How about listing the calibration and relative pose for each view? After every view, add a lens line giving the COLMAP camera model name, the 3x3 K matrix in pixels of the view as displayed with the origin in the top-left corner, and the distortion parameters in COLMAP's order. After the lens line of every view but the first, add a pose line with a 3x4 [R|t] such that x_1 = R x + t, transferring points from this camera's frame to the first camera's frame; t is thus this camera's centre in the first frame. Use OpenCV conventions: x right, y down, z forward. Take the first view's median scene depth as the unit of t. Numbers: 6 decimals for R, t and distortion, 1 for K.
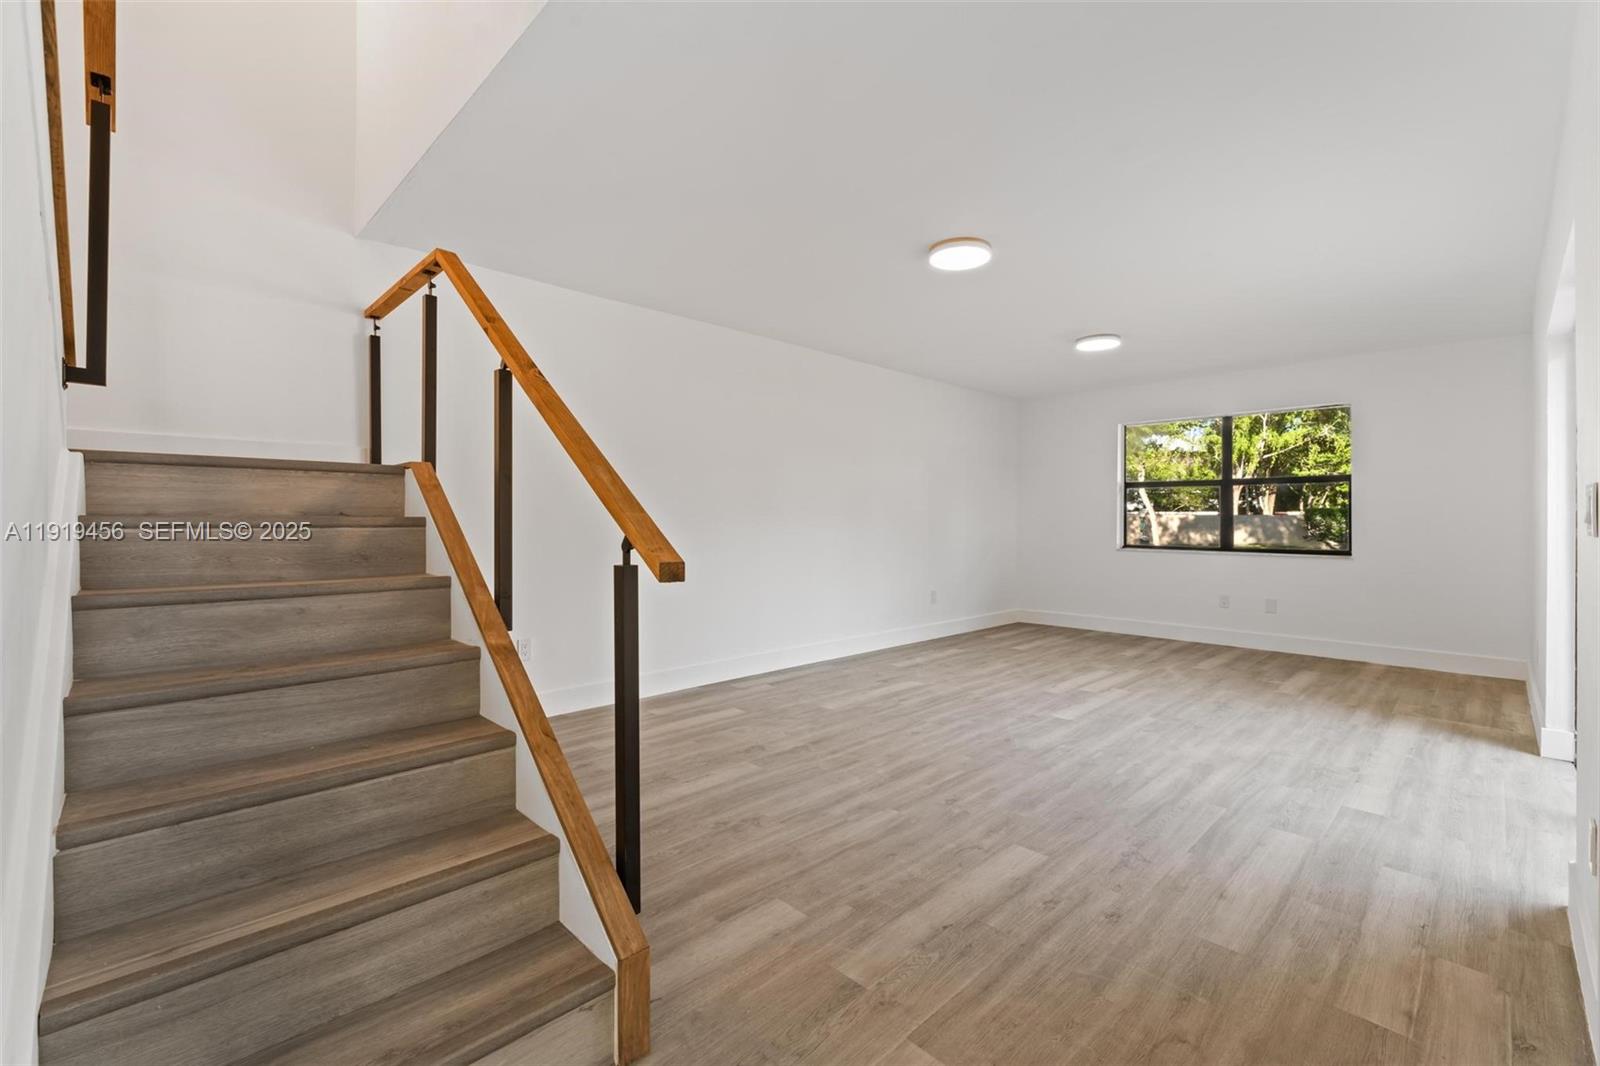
lens RADIAL K [[684.8, 0, 810.7], [0, 684.8, 517.3], [0, 0, 1]] dist [-0.001037, -0.000328]
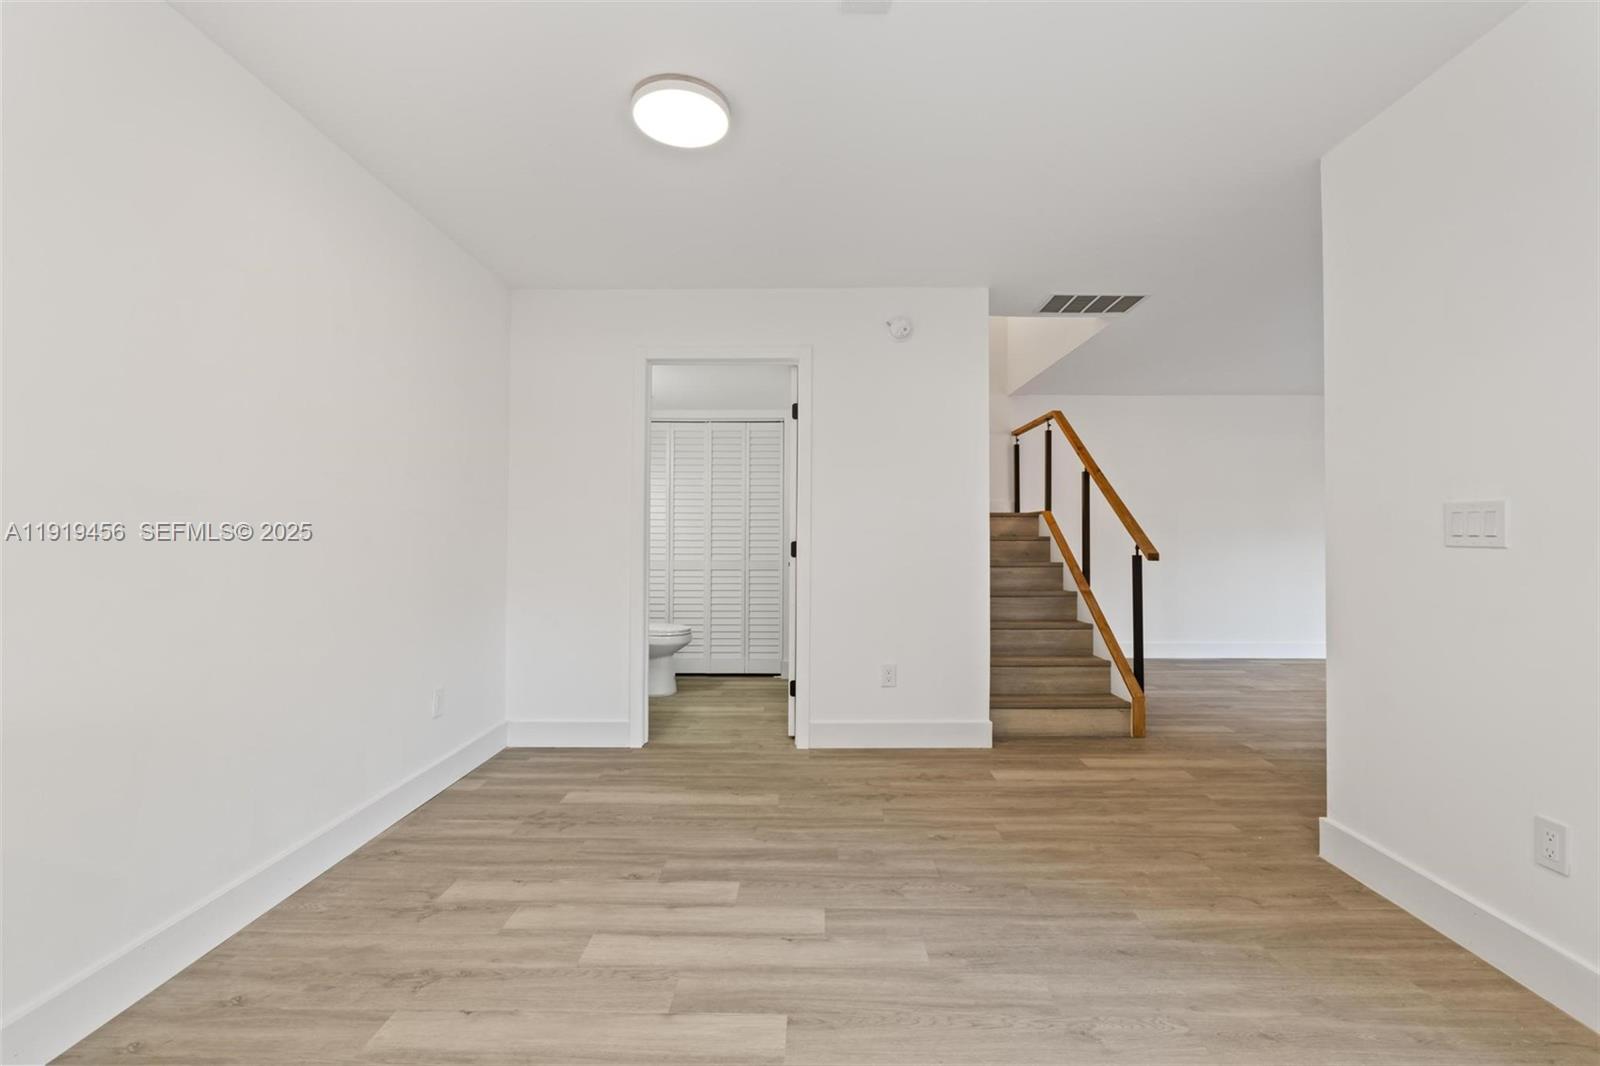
lens RADIAL K [[677.9, 0, 807.6], [0, 677.9, 531.7], [0, 0, 1]] dist [-0.002888, -0.000439]
pose [[0.707285, -0.007045, -0.706893, 0.420606], [0.002808, 0.999970, -0.007157, -0.002023], [0.706923, 0.003077, 0.707284, -1.073493]]
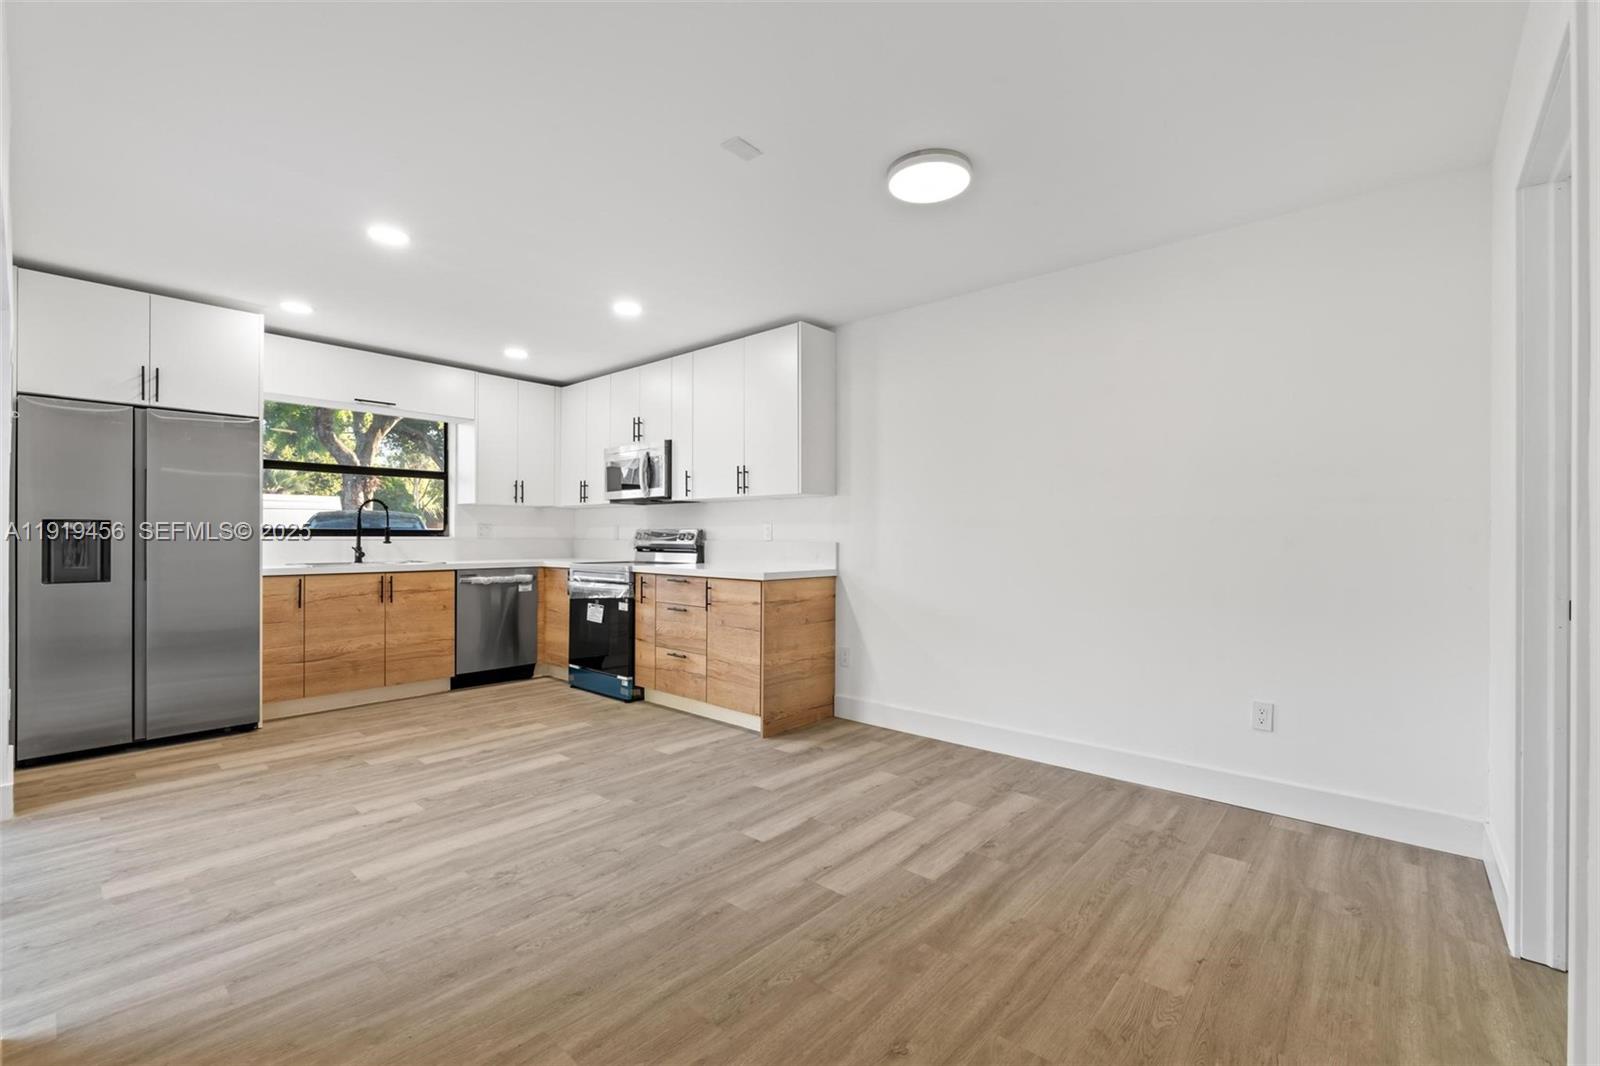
lens RADIAL K [[680.5, 0, 803.6], [0, 680.5, 536.0], [0, 0, 1]] dist [-0.003954, -0.000782]
pose [[-0.997271, -0.008141, -0.073382, -0.049096], [-0.007685, 0.999949, -0.006492, -0.000052], [0.073431, -0.005910, -0.997283, 0.443468]]
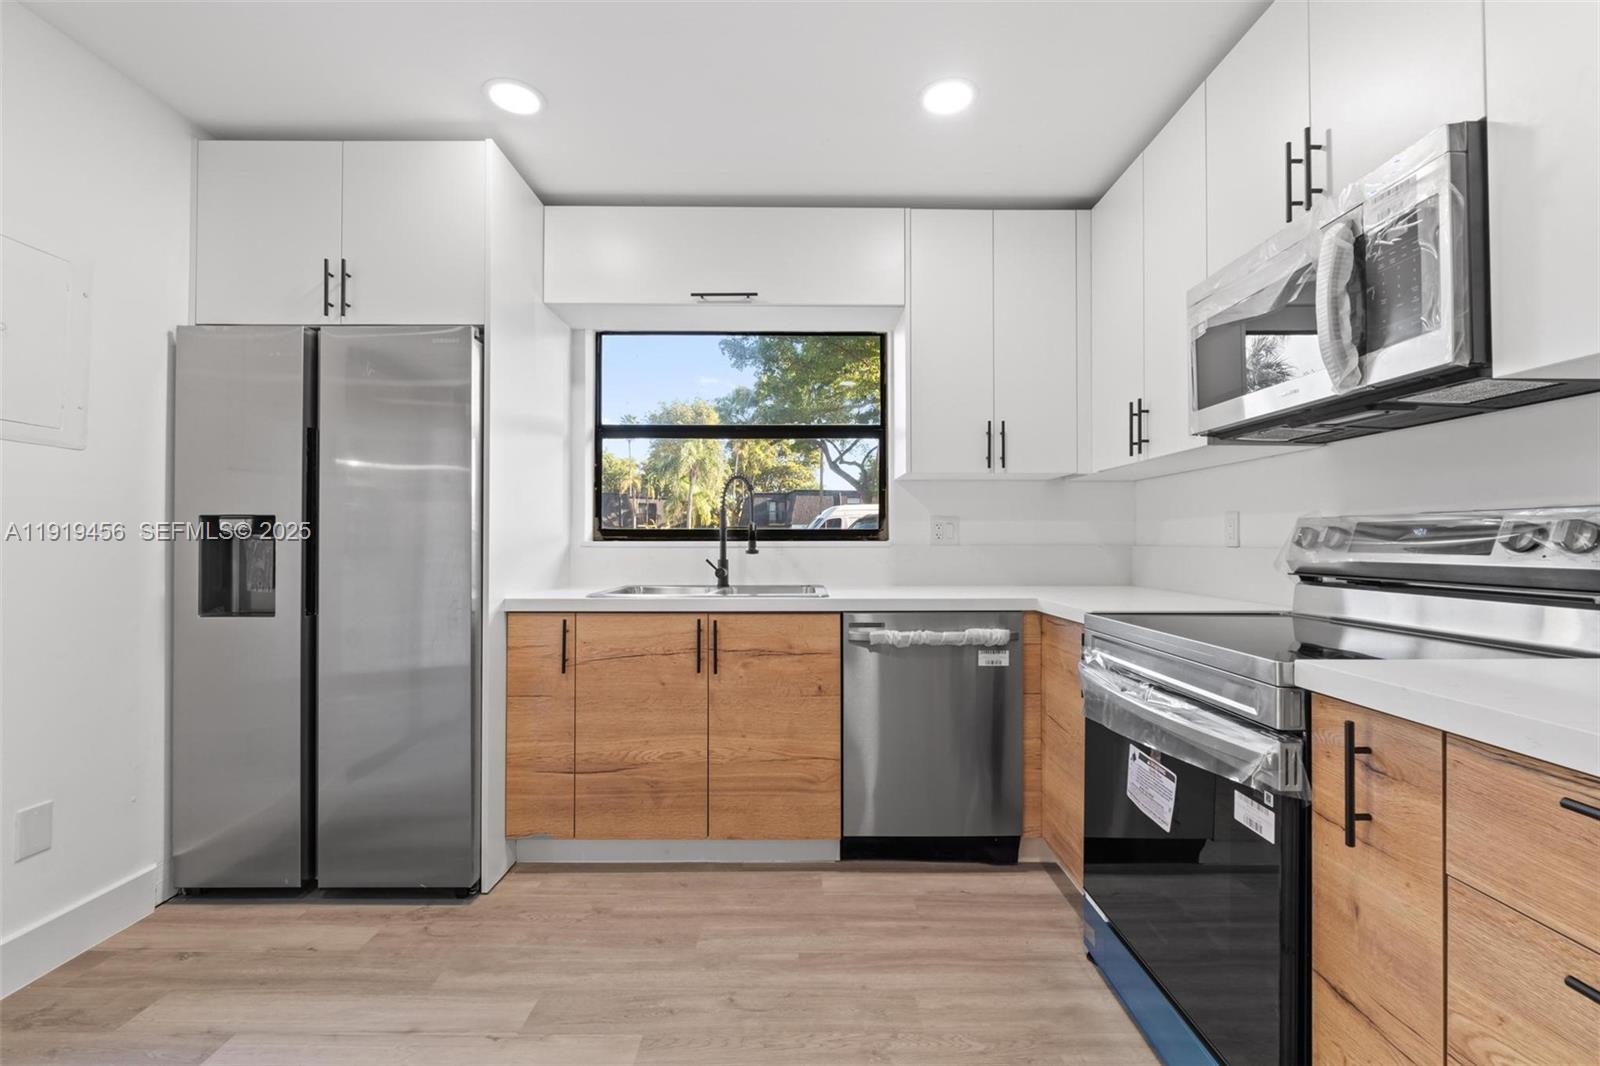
lens RADIAL K [[677.9, 0, 807.6], [0, 677.9, 531.7], [0, 0, 1]] dist [-0.002888, -0.000439]
pose [[-0.716845, 0.004733, 0.697216, 0.210921], [-0.006488, 0.999888, -0.013459, -0.003310], [-0.697202, -0.014172, -0.716735, -0.960064]]
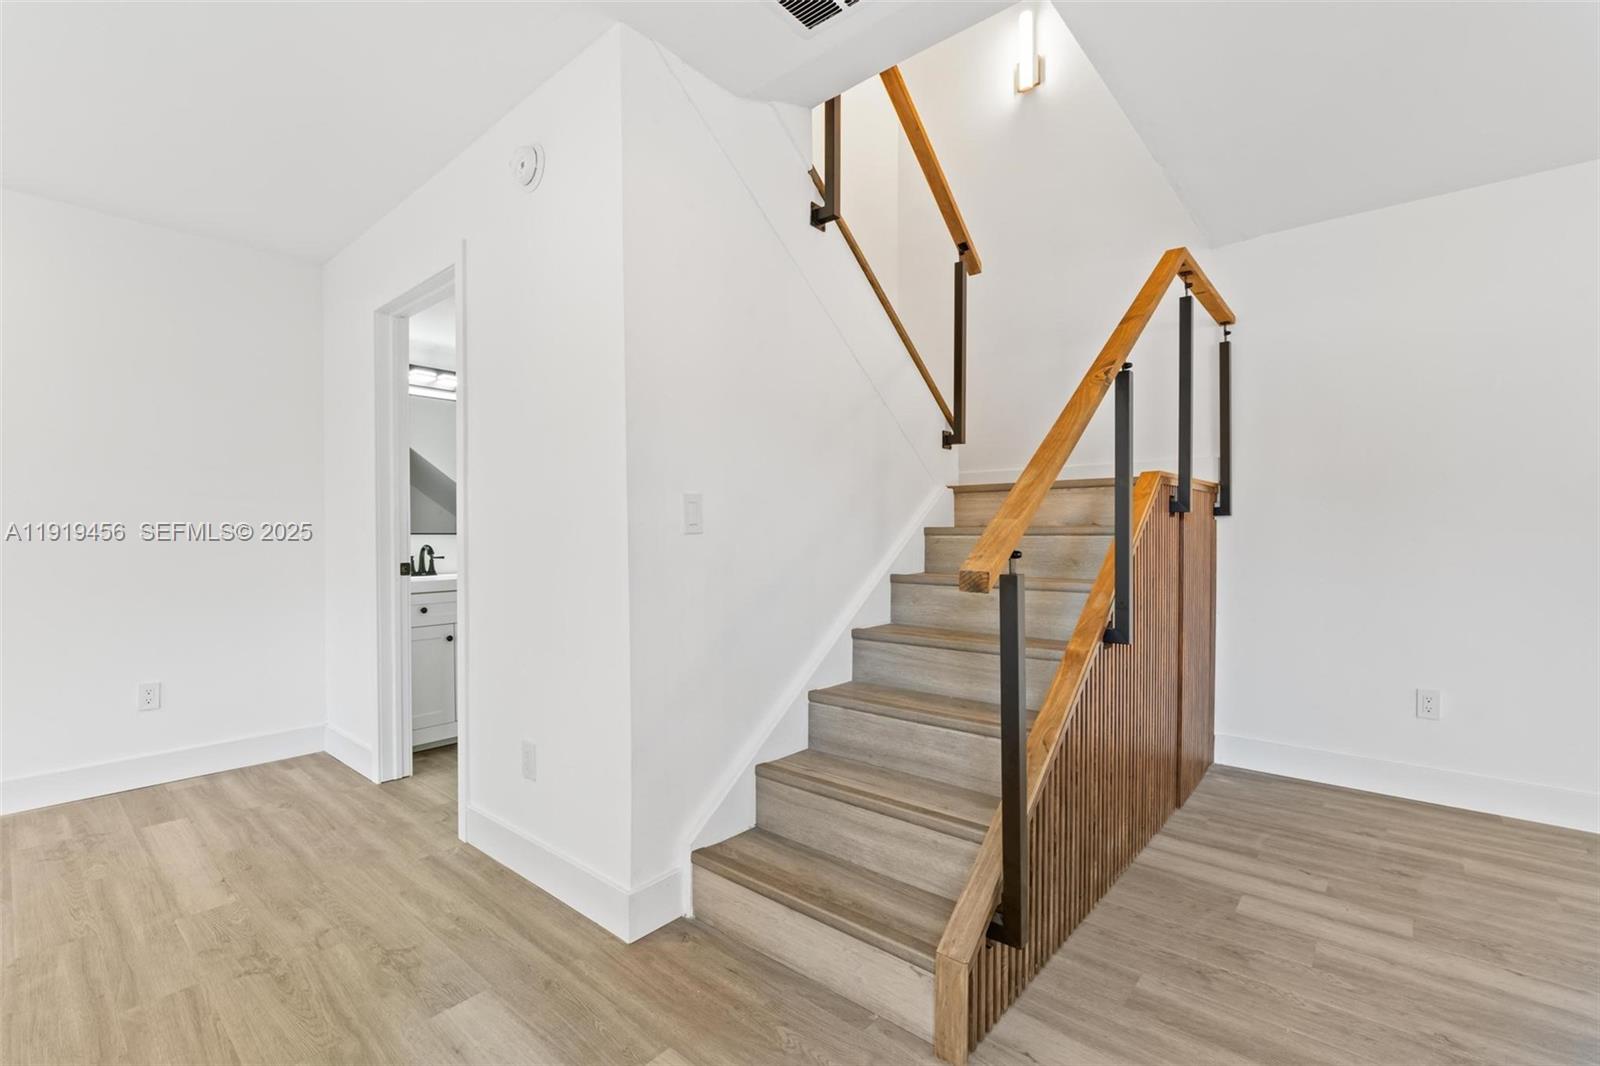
lens RADIAL K [[707.0, 0, 796.5], [0, 707.0, 541.5], [0, 0, 1]] dist [-0.001515, -0.000067]
pose [[0.073707, 0.010070, -0.997229, 0.443942], [0.005935, 0.999927, 0.010536, 0.008762], [0.997262, -0.006695, 0.073642, 0.414488]]
